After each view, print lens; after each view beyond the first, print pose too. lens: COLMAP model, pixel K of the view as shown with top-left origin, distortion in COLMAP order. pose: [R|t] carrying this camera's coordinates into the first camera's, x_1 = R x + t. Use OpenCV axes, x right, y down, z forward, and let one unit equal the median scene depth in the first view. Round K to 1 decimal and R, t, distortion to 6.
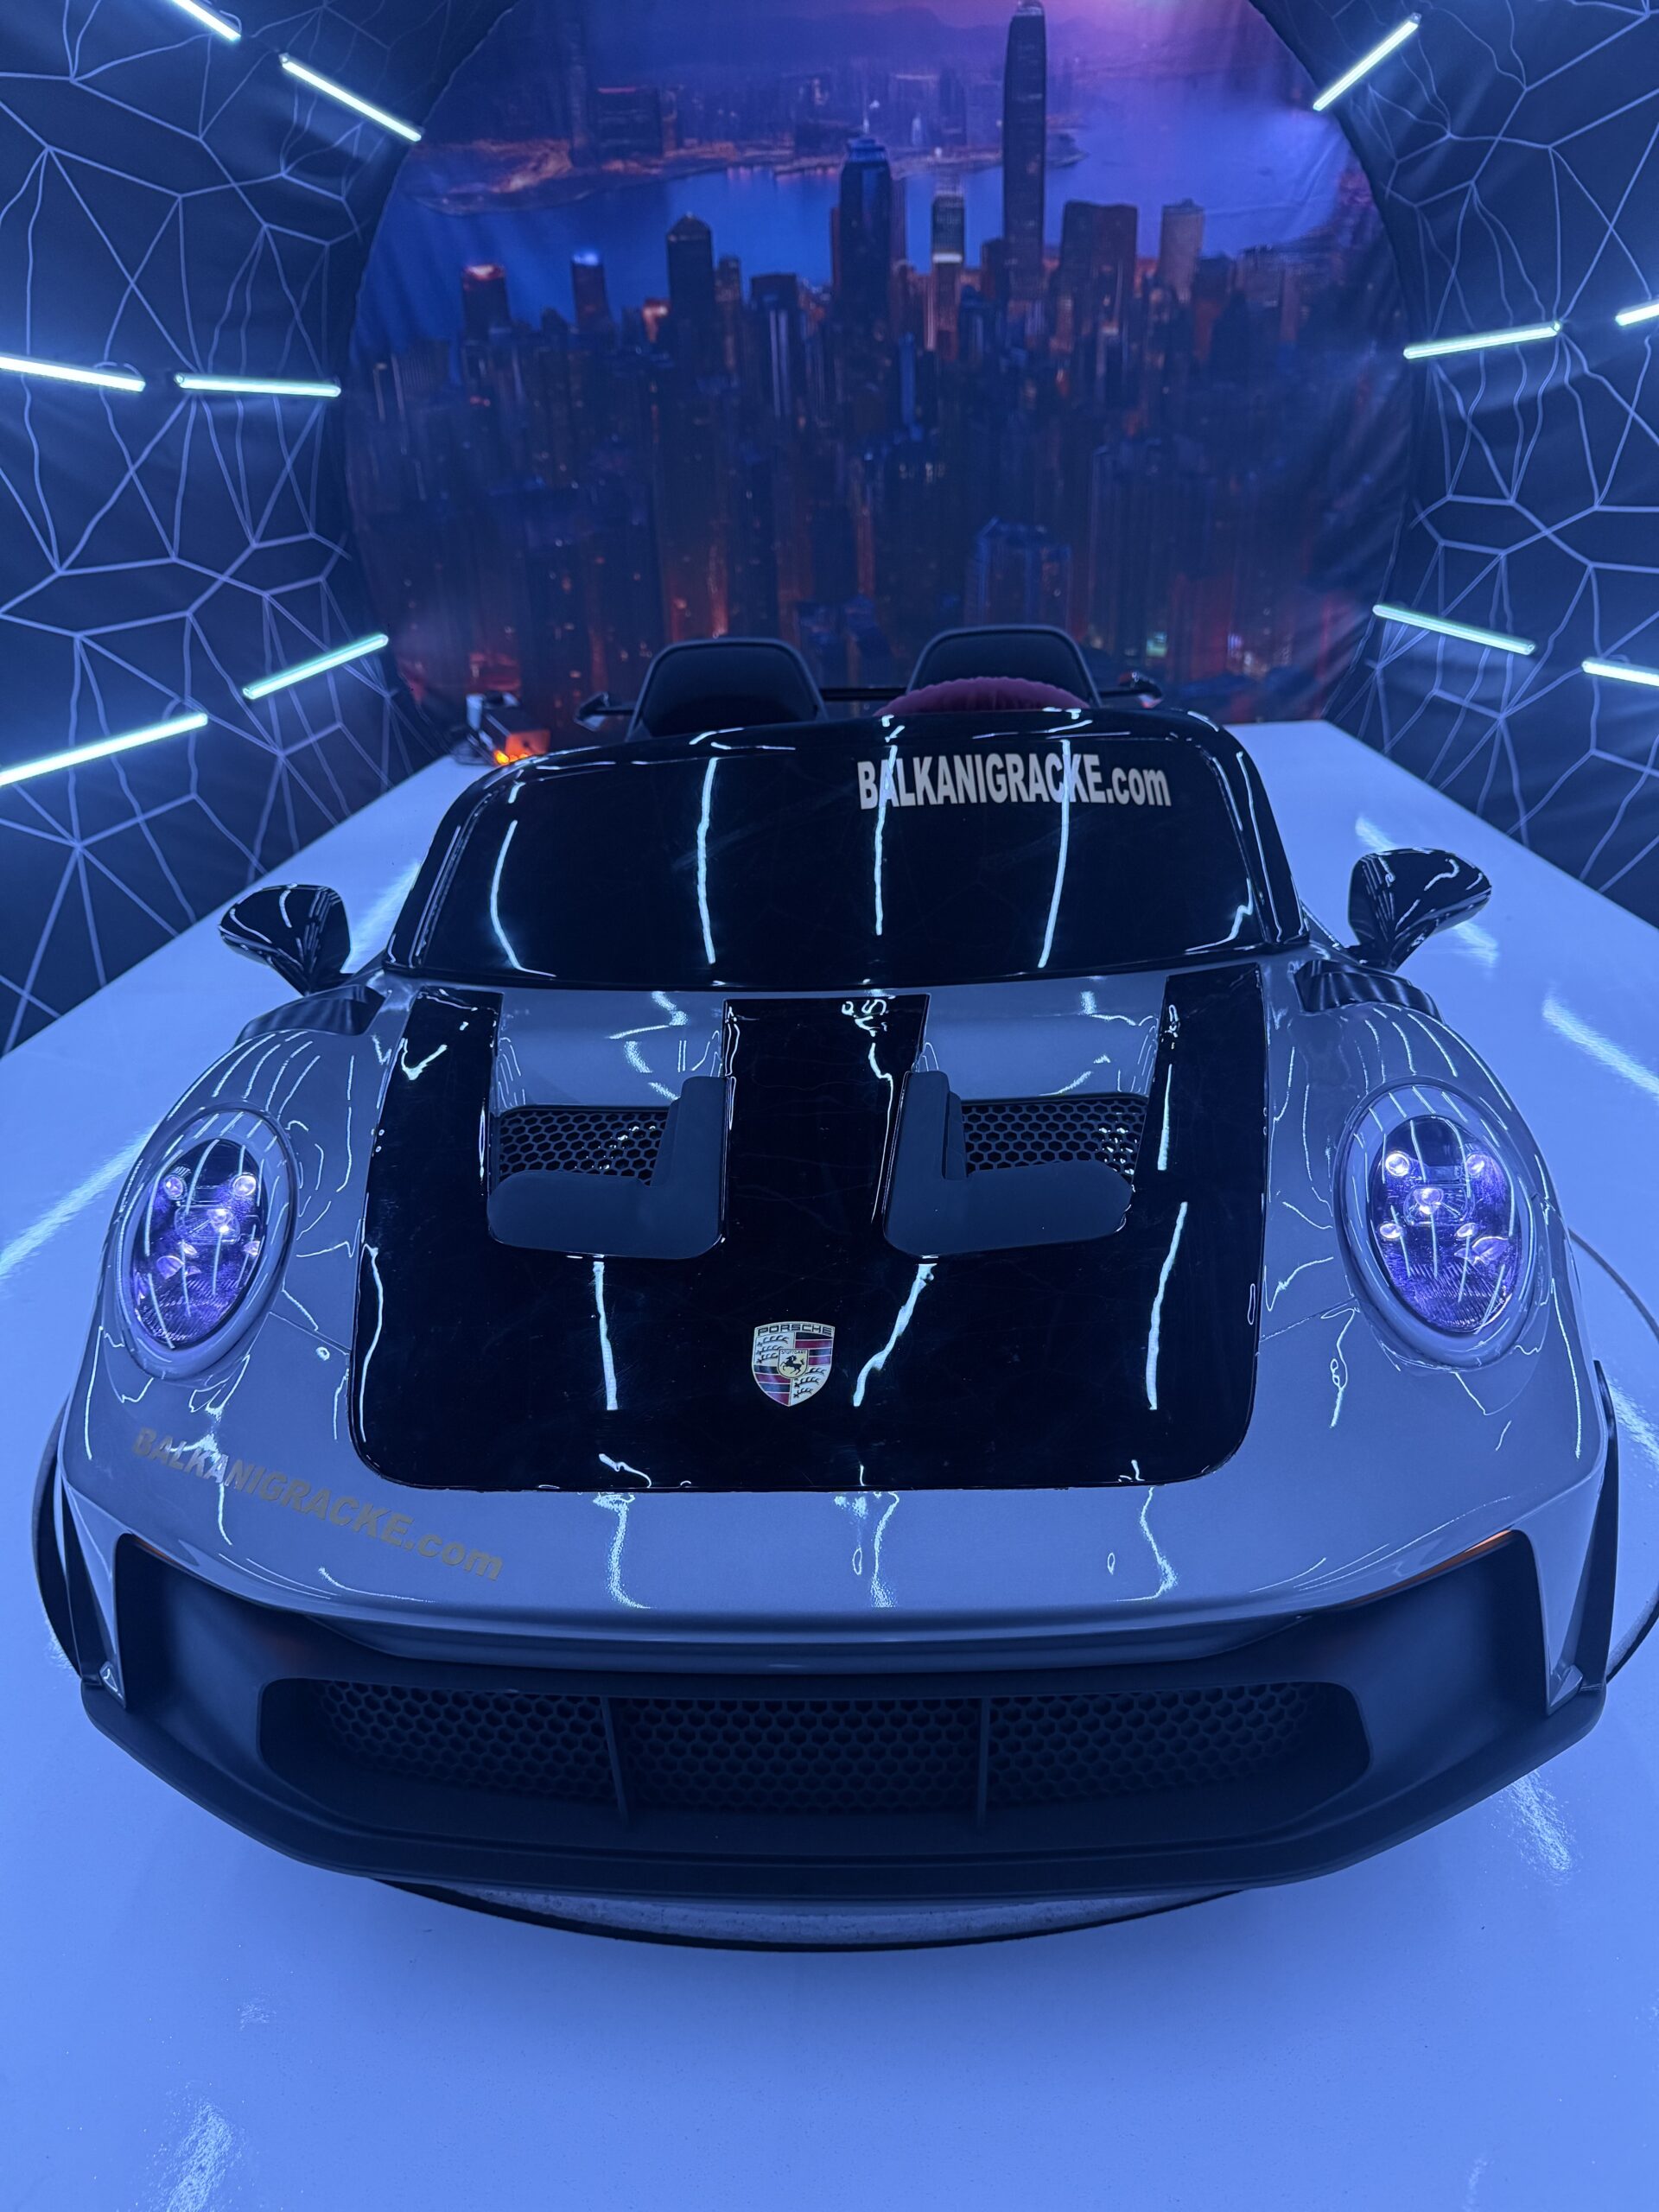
lens RADIAL K [[1590.8, 0, 827.0], [0, 1590.8, 1097.8], [0, 0, 1]] dist [0.002021, -0.012426]
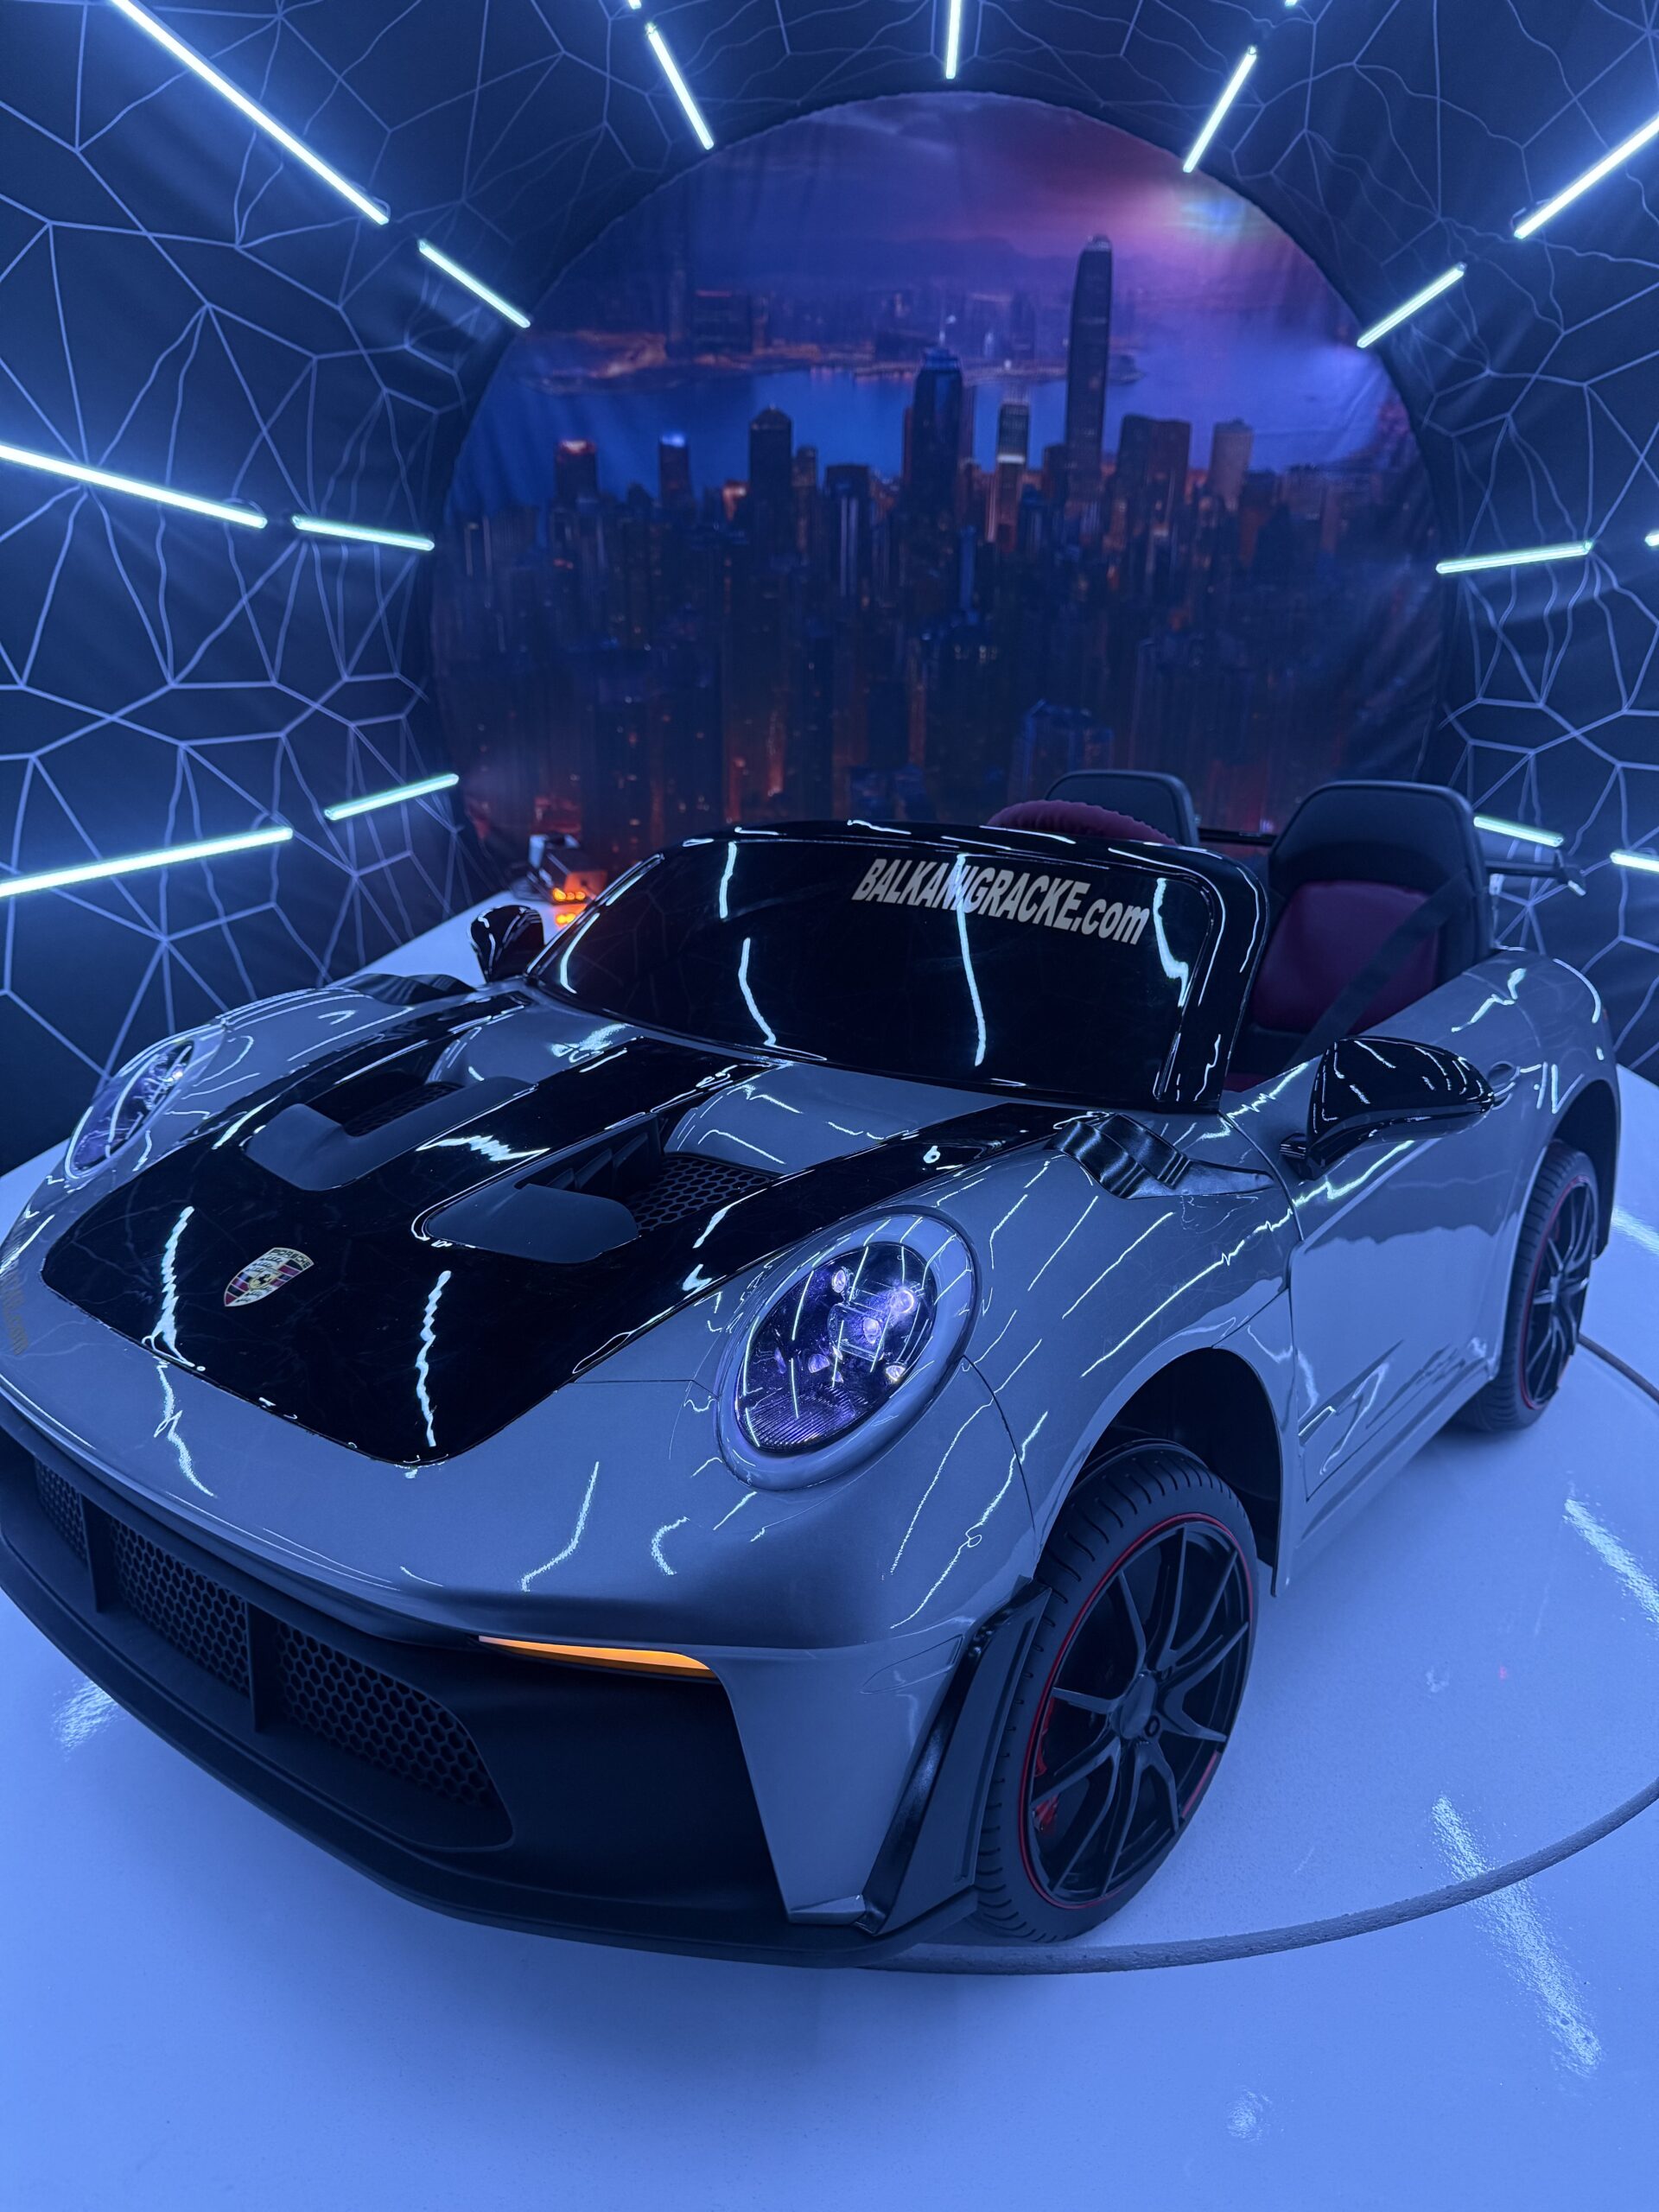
lens RADIAL K [[1590.8, 0, 830.2], [0, 1590.8, 1097.1], [0, 0, 1]] dist [0.002021, -0.012426]
pose [[0.998429, 0.056035, 0.000718, -0.022819], [-0.055618, 0.992404, -0.109734, 0.021721], [-0.006862, 0.109522, 0.993961, -0.014711]]
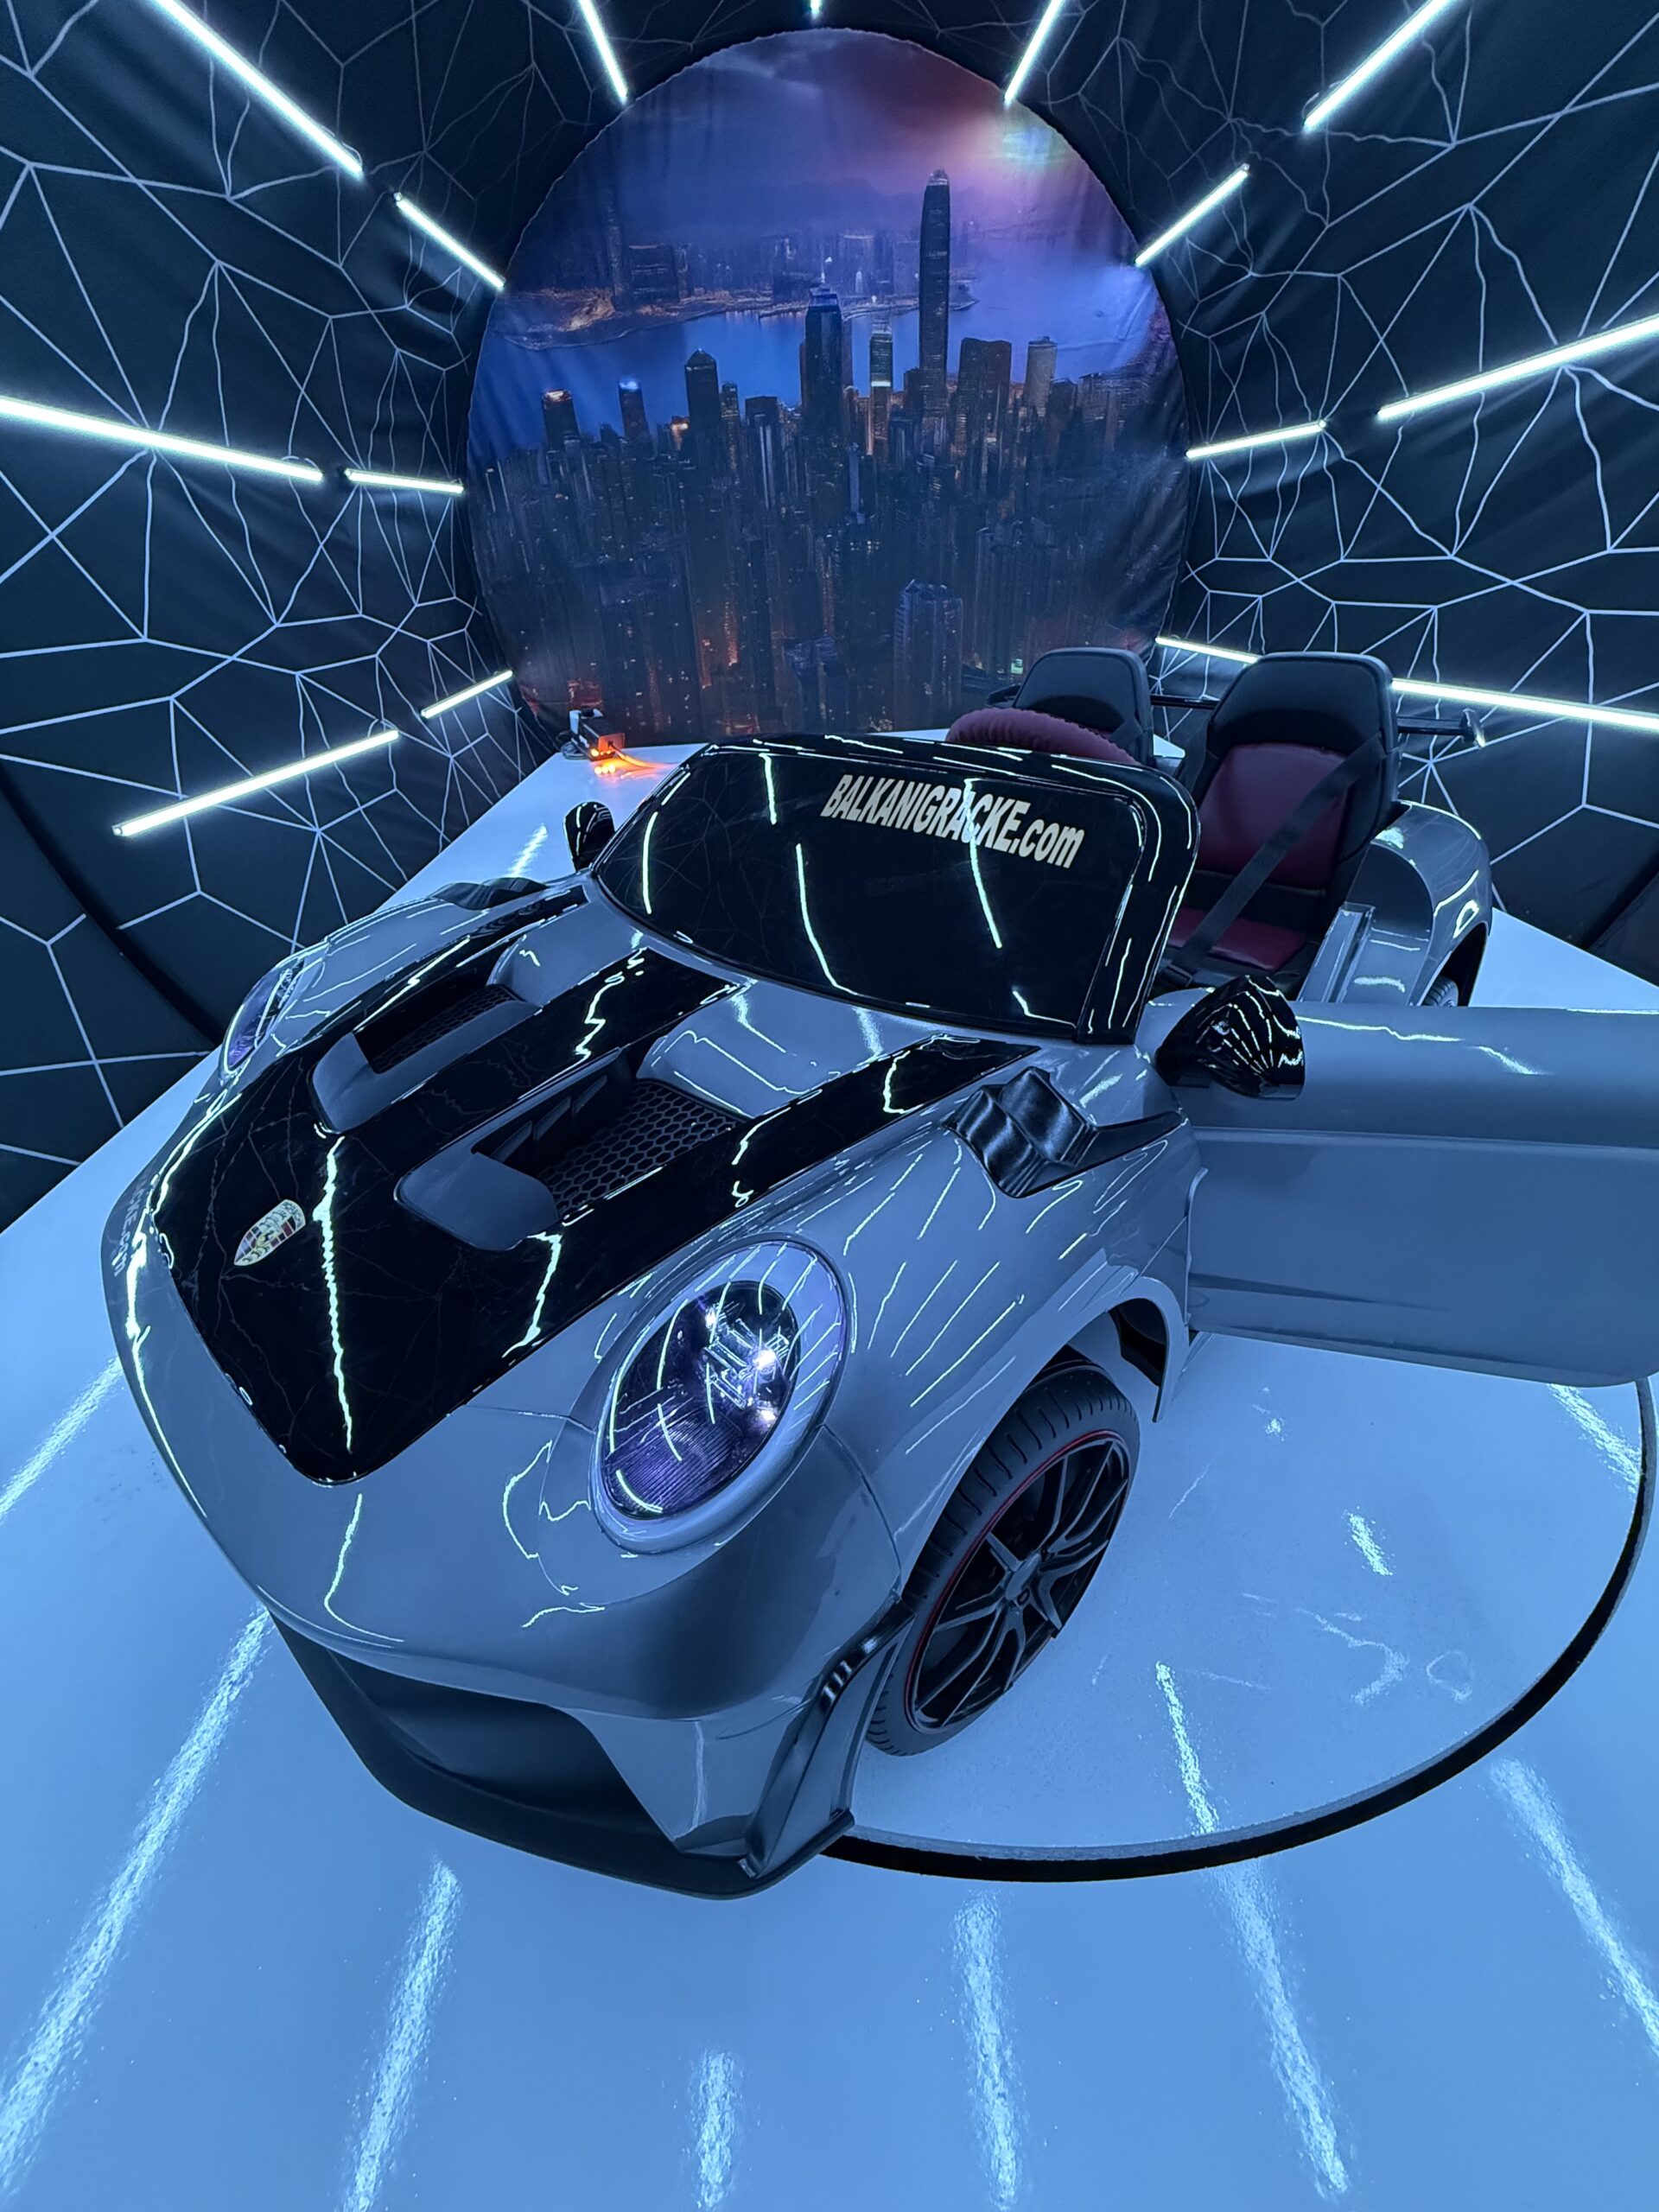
lens RADIAL K [[887.0, 0, 826.6], [0, 887.0, 1102.0], [0, 0, 1]] dist [-0.001034, 0.000722]
pose [[0.997551, -0.045779, 0.052878, -0.046673], [0.035969, 0.984178, 0.173494, -0.026842], [-0.059984, -0.171167, 0.983414, 0.098562]]
